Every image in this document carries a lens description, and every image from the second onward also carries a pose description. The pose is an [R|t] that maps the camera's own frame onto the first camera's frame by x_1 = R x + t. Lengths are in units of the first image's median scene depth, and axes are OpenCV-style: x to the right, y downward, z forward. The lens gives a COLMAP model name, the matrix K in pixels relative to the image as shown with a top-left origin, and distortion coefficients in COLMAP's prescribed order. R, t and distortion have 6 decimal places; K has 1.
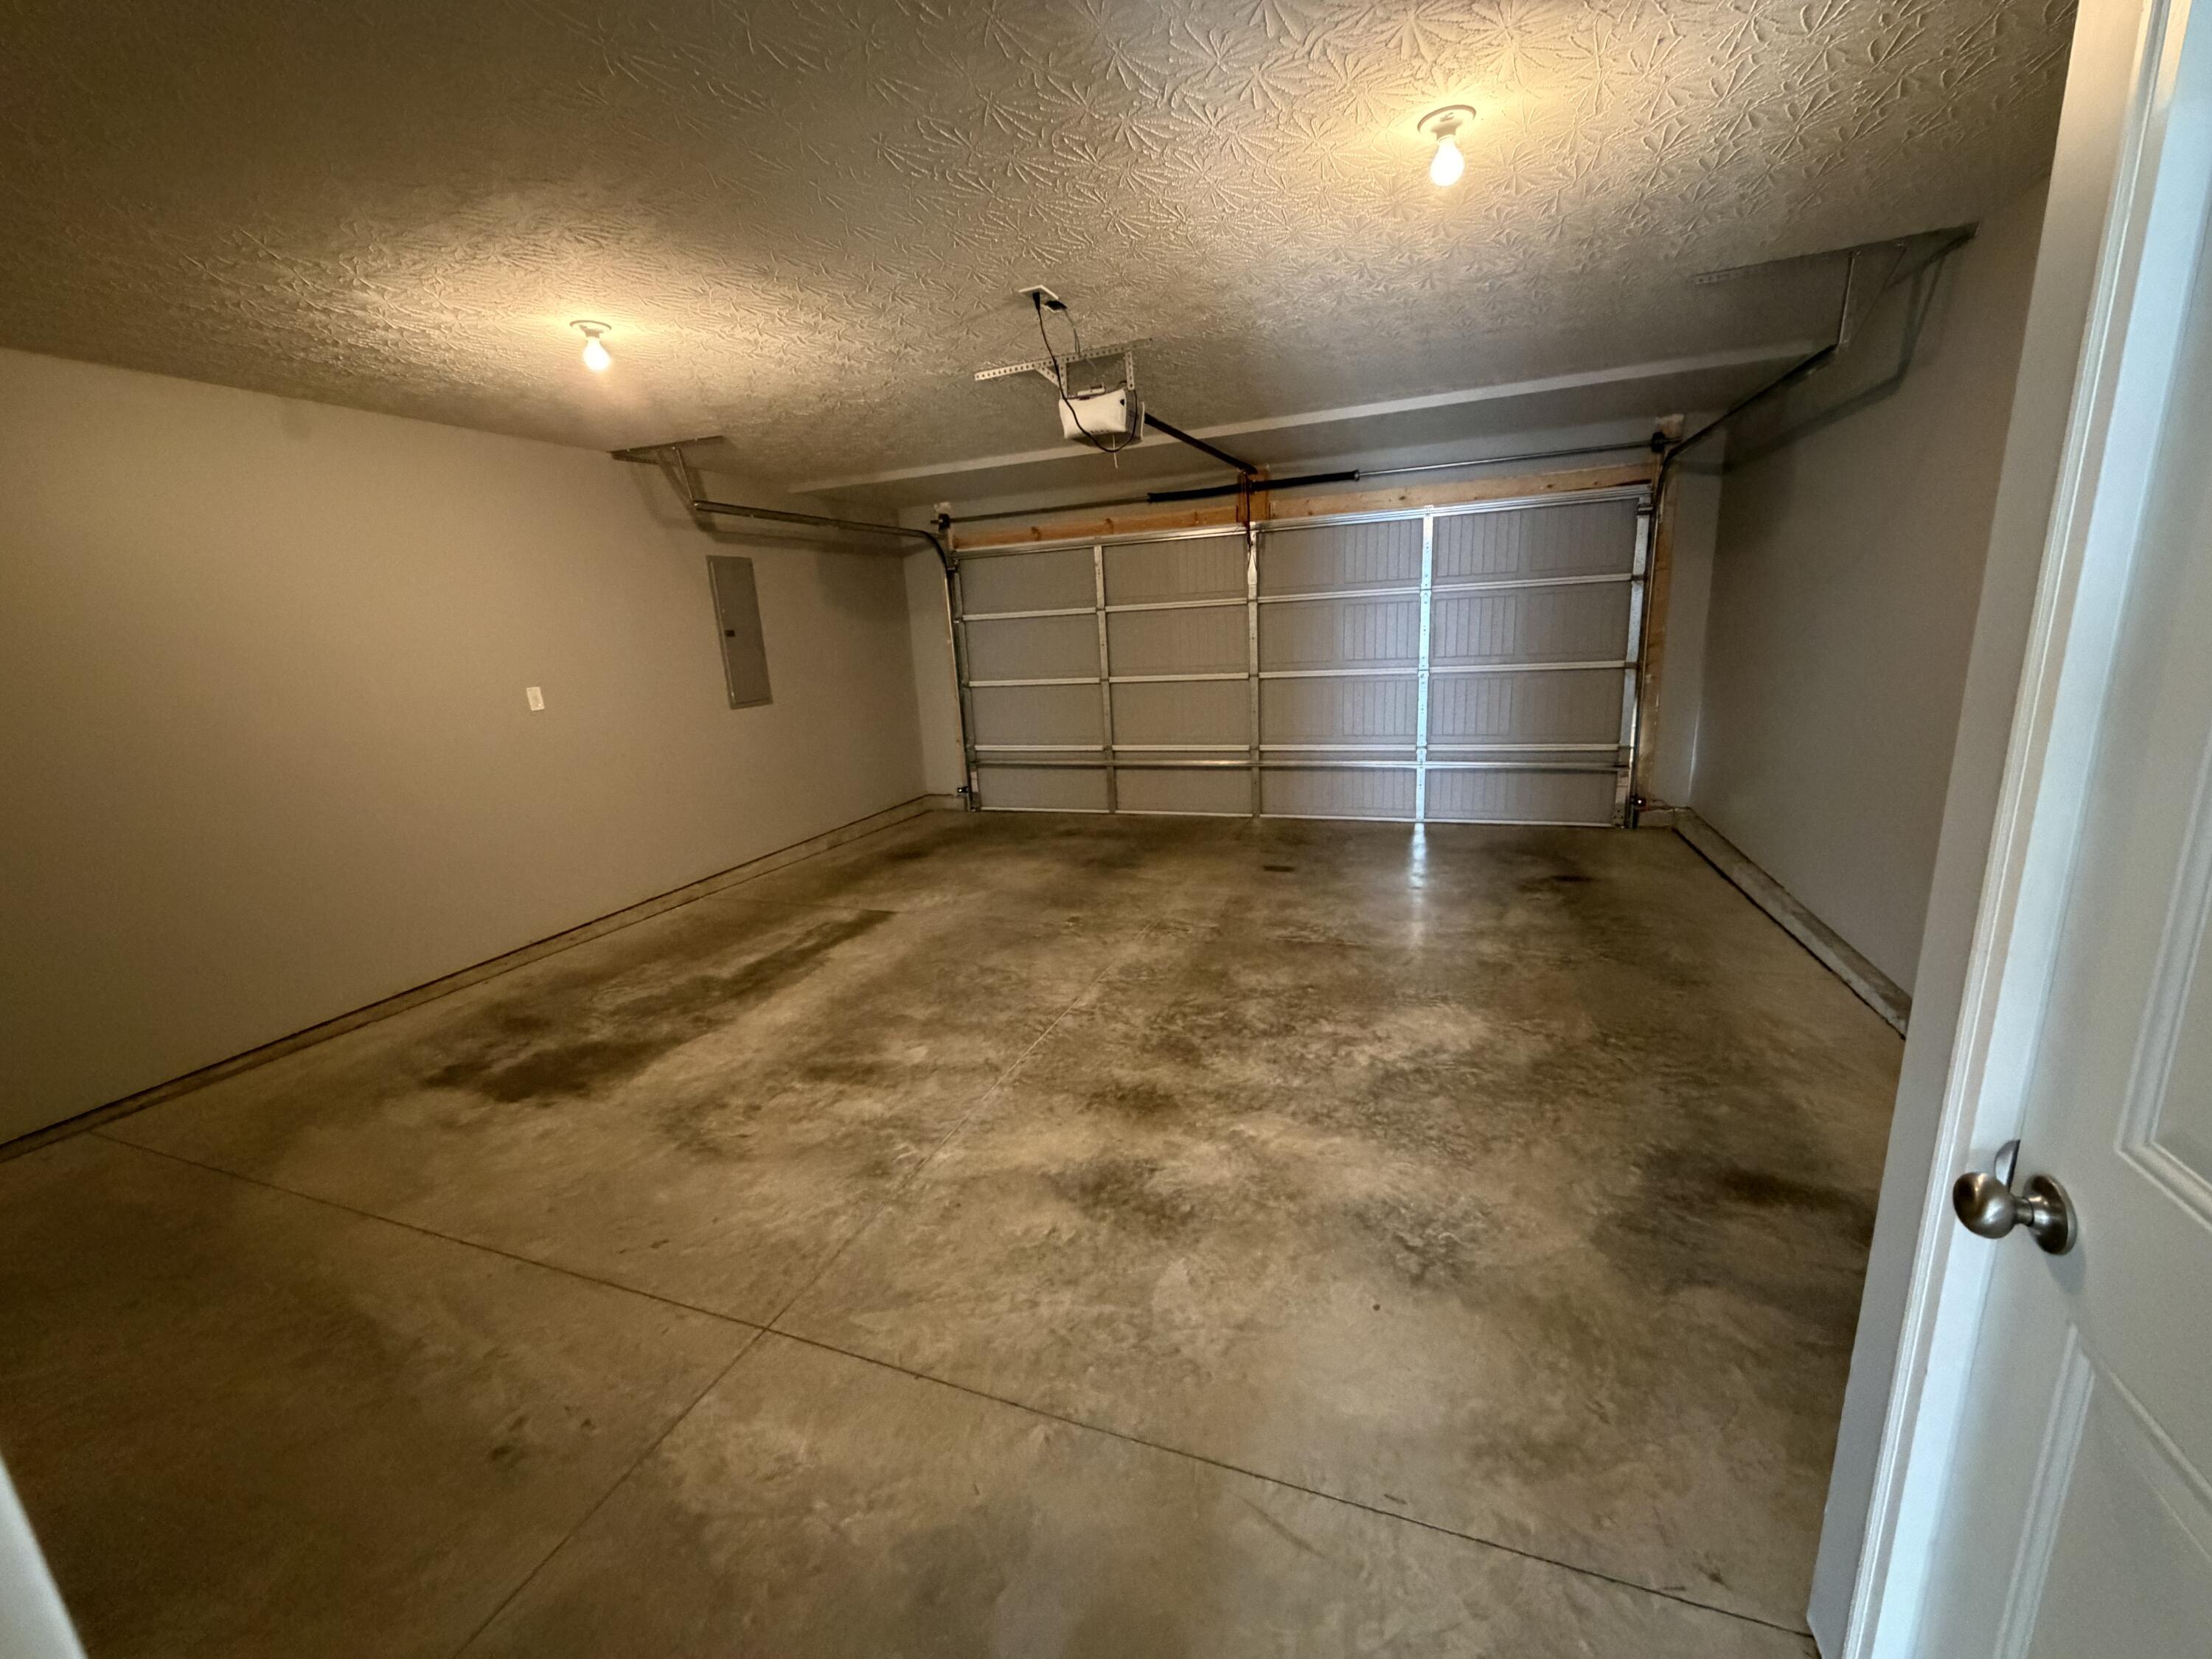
lens RADIAL K [[879.2, 0, 1100.7], [0, 879.2, 831.6], [0, 0, 1]] dist [-0.001196, -0.000064]
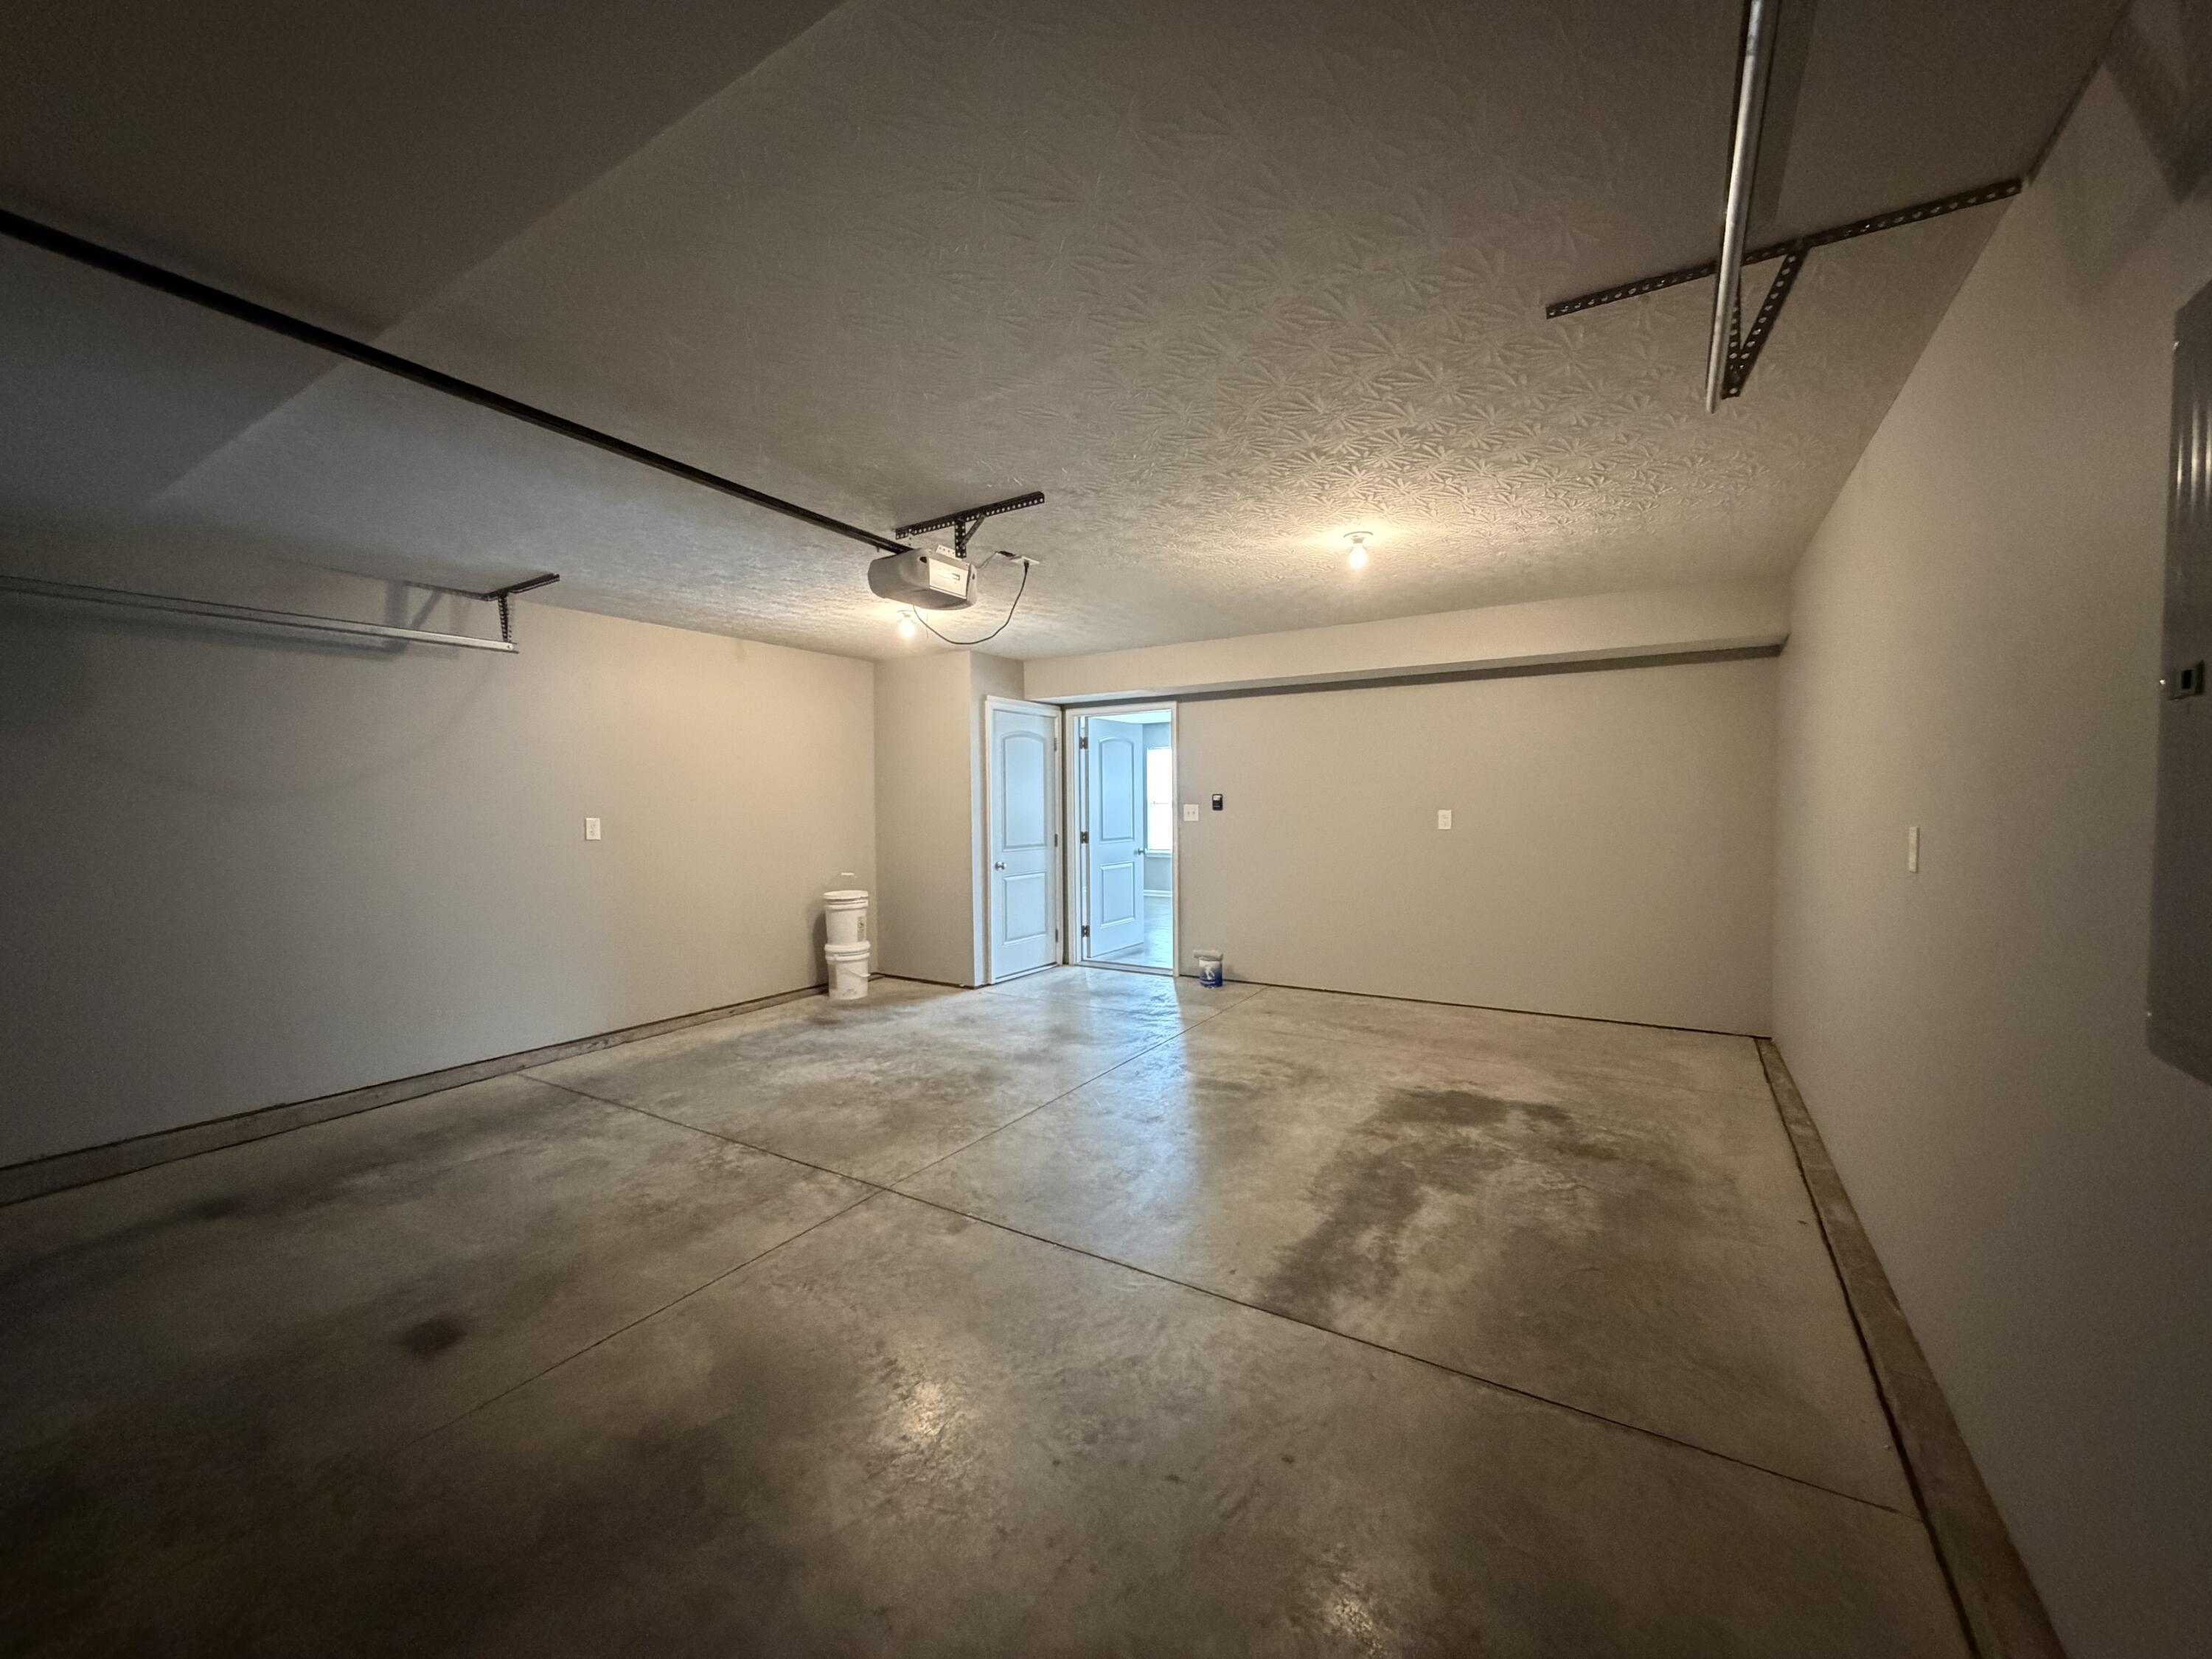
lens RADIAL K [[879.2, 0, 1100.7], [0, 879.2, 831.6], [0, 0, 1]] dist [-0.001196, -0.000064]
pose [[-0.977562, 0.059370, 0.202109, -0.380433], [0.110293, 0.961691, 0.250968, -0.447125], [-0.179466, 0.267628, -0.946661, 2.053951]]
